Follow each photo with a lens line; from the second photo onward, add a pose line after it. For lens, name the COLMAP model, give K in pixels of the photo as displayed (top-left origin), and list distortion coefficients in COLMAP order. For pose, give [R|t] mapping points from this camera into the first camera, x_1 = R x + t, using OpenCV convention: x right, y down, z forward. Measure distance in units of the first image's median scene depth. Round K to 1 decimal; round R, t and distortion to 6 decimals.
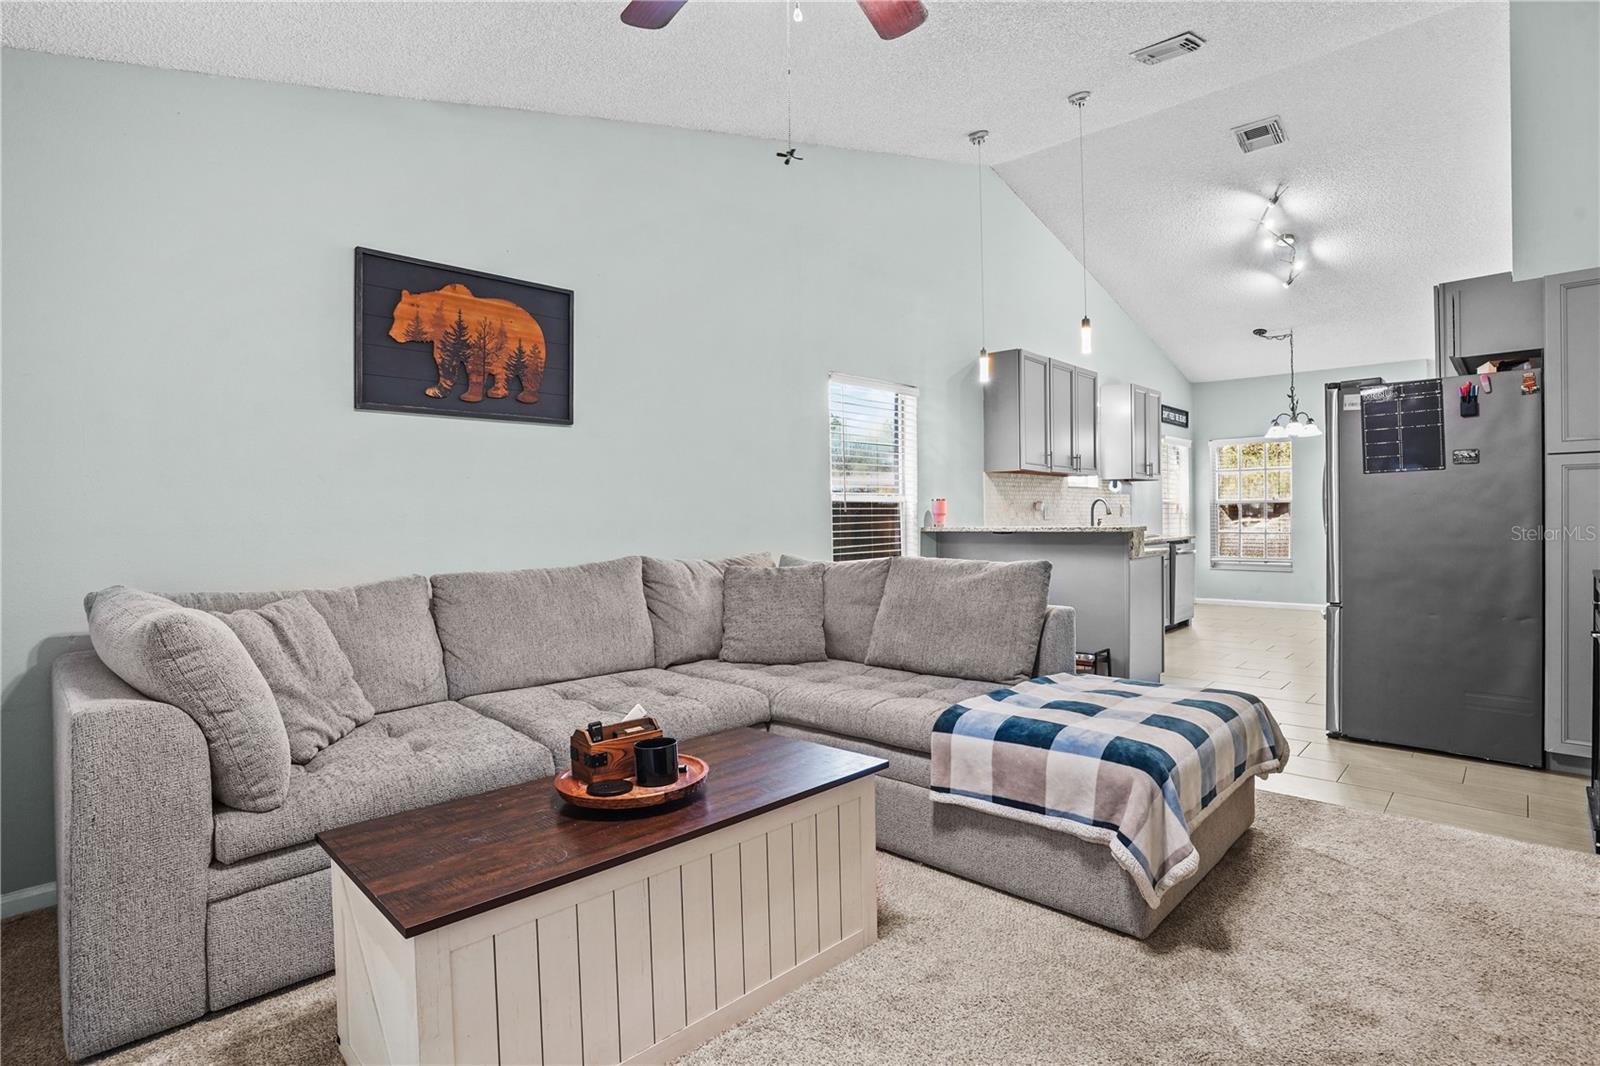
lens RADIAL K [[792.9, 0, 801.0], [0, 792.9, 522.5], [0, 0, 1]] dist [-0.081746, 0.037269]
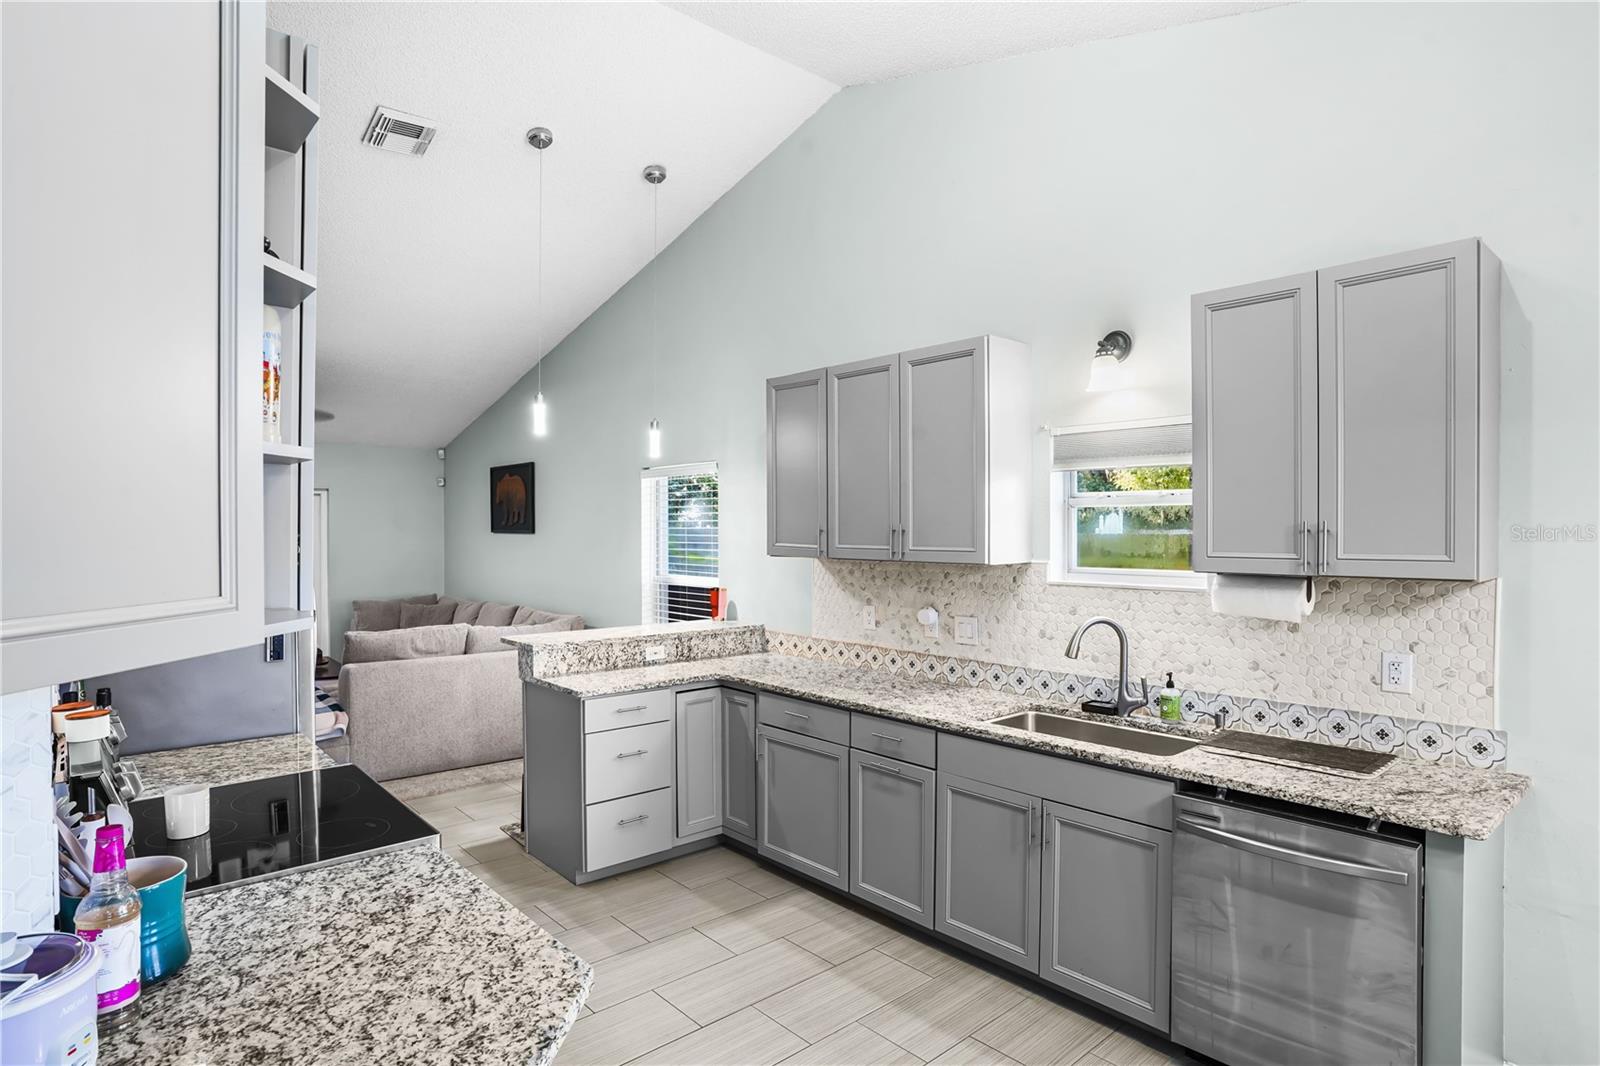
lens RADIAL K [[856.8, 0, 802.6], [0, 856.8, 537.6], [0, 0, 1]] dist [-0.071977, 0.052776]
pose [[-0.074364, 0.021811, -0.996993, 1.013269], [-0.007545, 0.999720, 0.022433, -0.098917], [0.997203, 0.009190, -0.074179, 1.074199]]
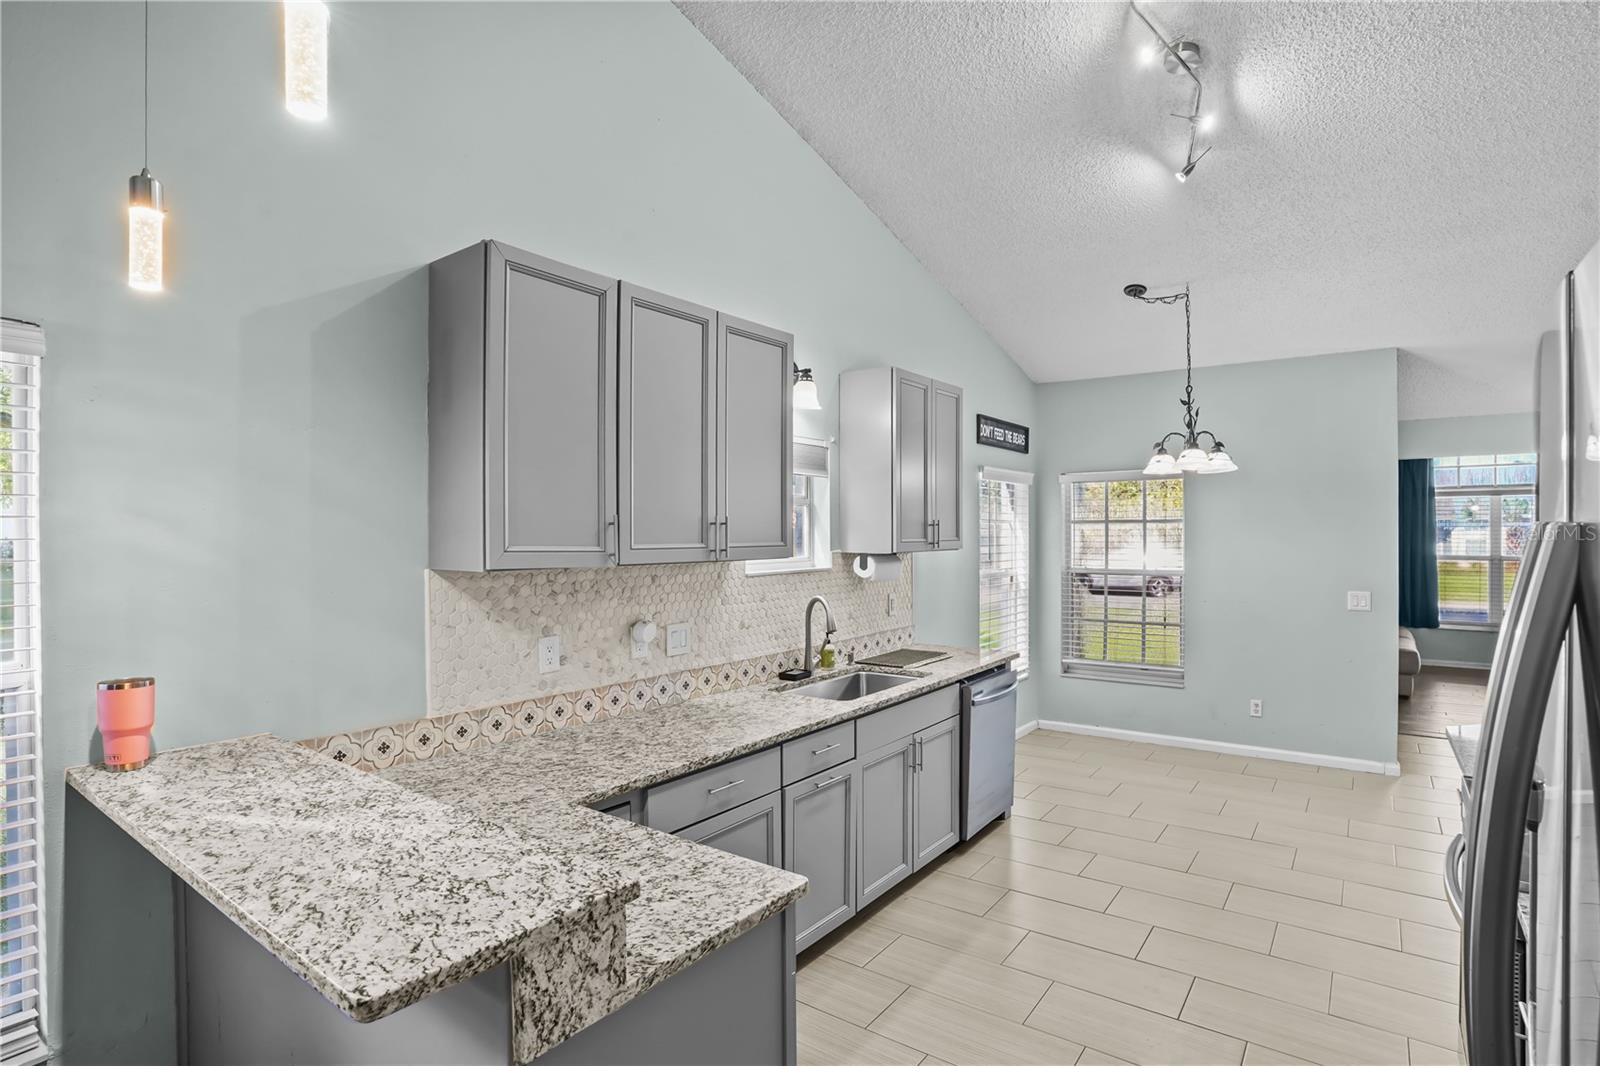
lens RADIAL K [[808.9, 0, 800.0], [0, 808.9, 533.0], [0, 0, 1]] dist [-0.084586, 0.047202]
pose [[0.991853, 0.006836, 0.127201, 0.372446], [-0.005858, 0.999950, -0.008064, -0.081550], [-0.127250, 0.007253, 0.991844, 0.608743]]
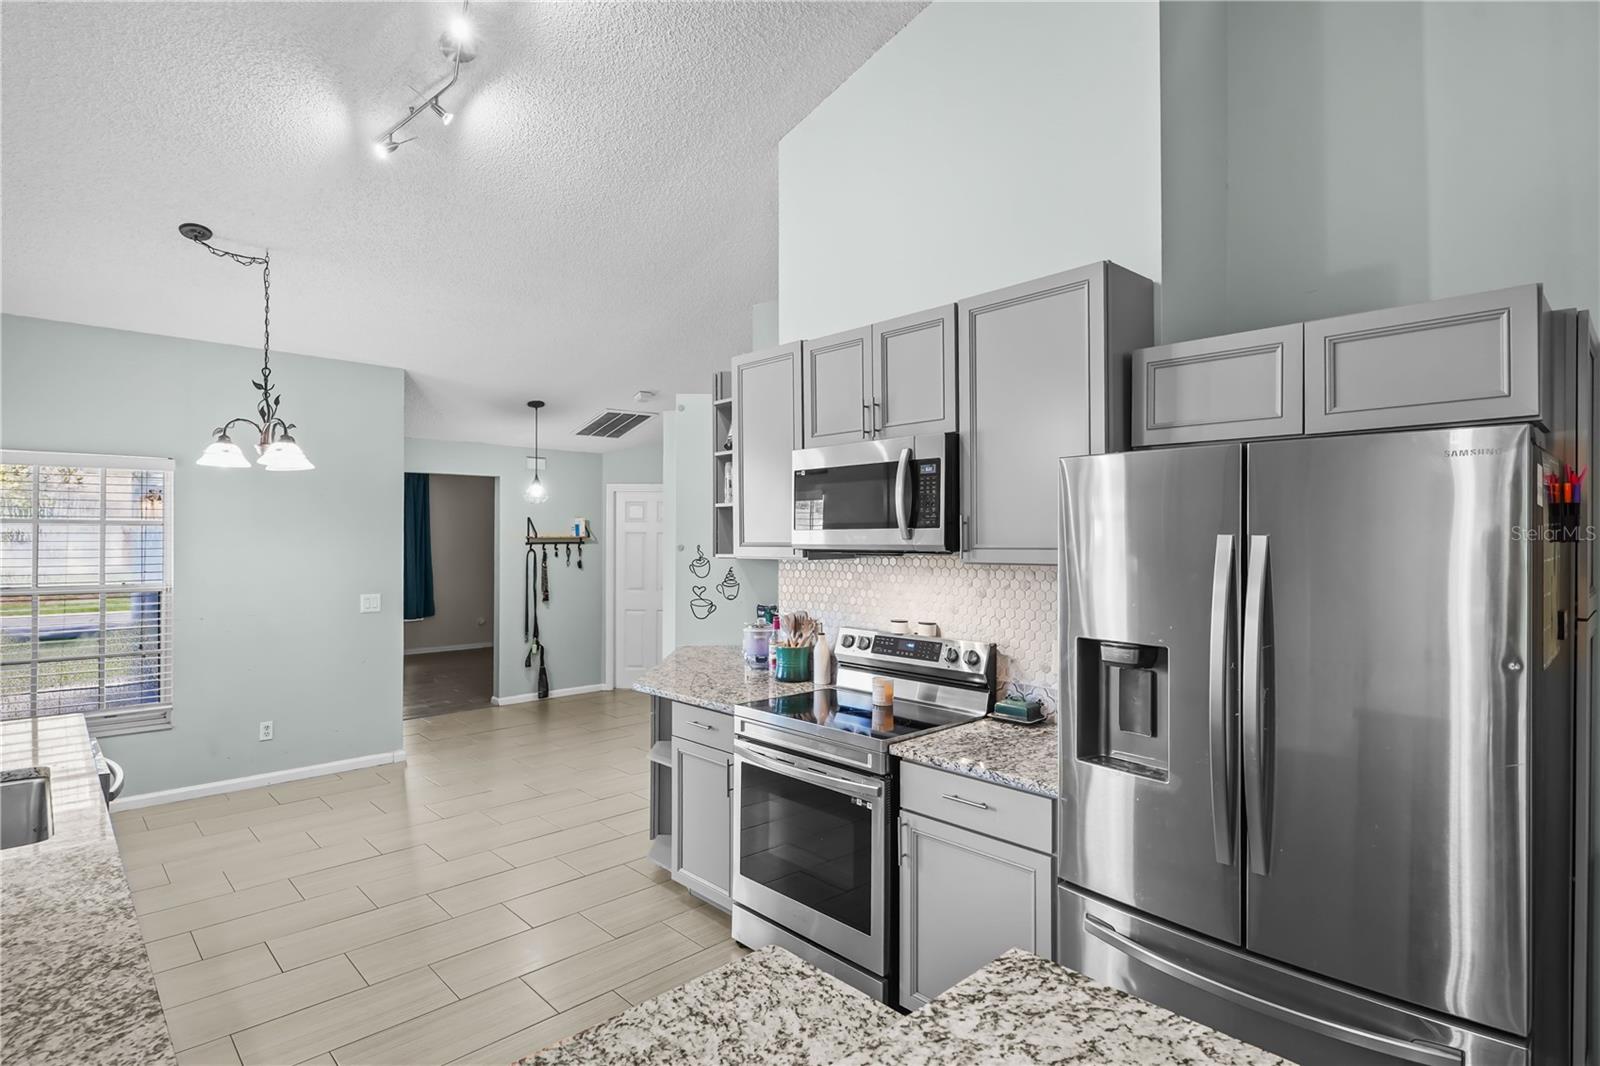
lens RADIAL K [[809.5, 0, 800.0], [0, 809.5, 533.0], [0, 0, 1]] dist [-0.002243, -0.000030]
pose [[0.045257, 0.015614, 0.998853, 0.185956], [0.005789, 0.999857, -0.015892, -0.080581], [-0.998959, 0.006502, 0.045160, 0.848291]]
